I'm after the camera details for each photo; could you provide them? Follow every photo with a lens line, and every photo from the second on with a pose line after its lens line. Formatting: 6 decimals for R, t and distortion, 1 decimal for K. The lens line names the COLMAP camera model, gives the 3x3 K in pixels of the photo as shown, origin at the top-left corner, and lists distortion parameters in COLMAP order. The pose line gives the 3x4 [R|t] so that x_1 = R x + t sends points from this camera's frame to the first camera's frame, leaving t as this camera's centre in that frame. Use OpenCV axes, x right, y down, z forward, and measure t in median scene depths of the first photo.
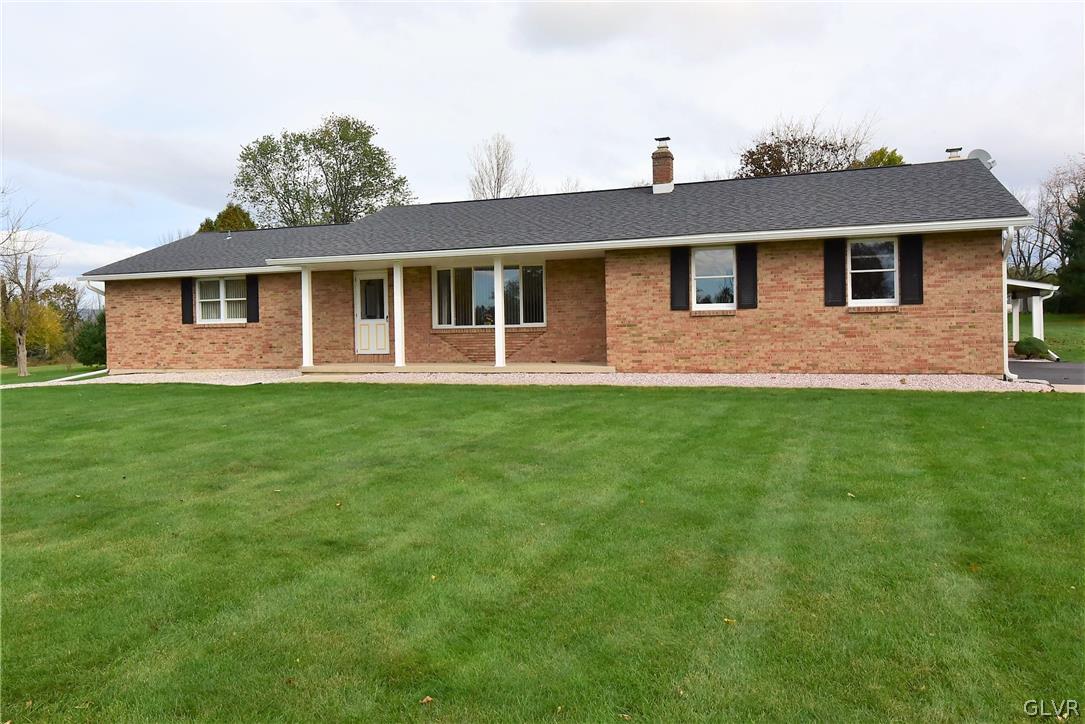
lens RADIAL K [[821.0, 0, 546.6], [0, 821.0, 324.3], [0, 0, 1]] dist [0.045815, -0.000765]
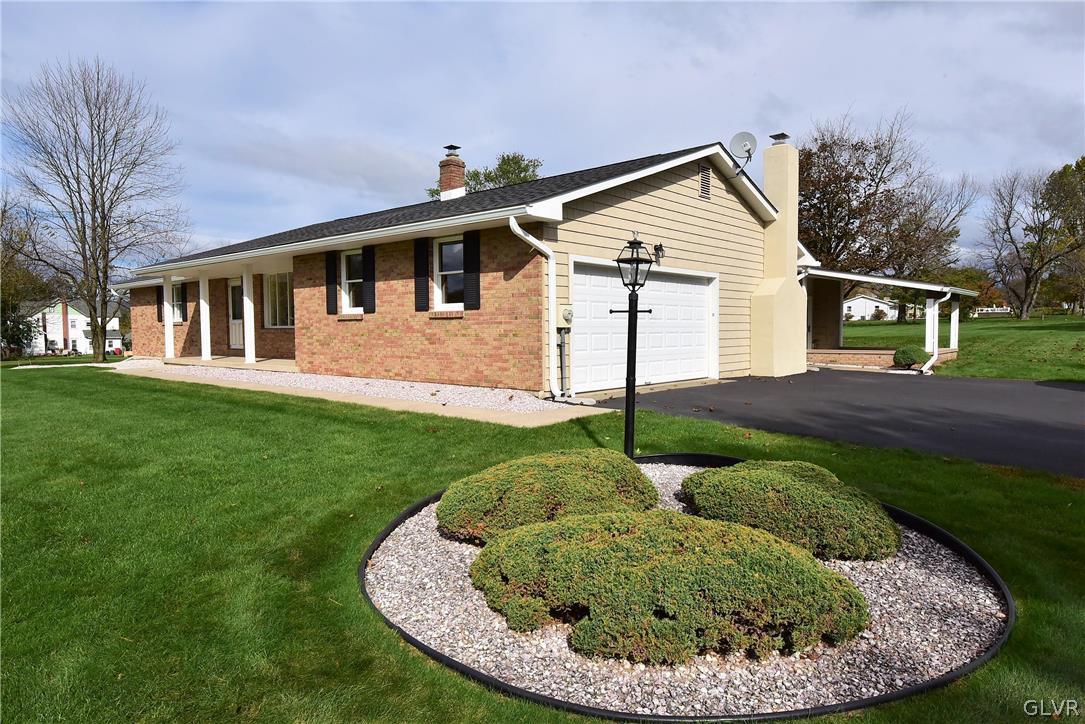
lens RADIAL K [[655.4, 0, 547.3], [0, 655.4, 364.1], [0, 0, 1]] dist [-0.007812, -0.002240]
pose [[0.940744, 0.030088, -0.337781, 0.536786], [-0.007696, 0.997694, 0.067436, -0.009260], [0.339031, -0.060840, 0.938806, 0.250545]]
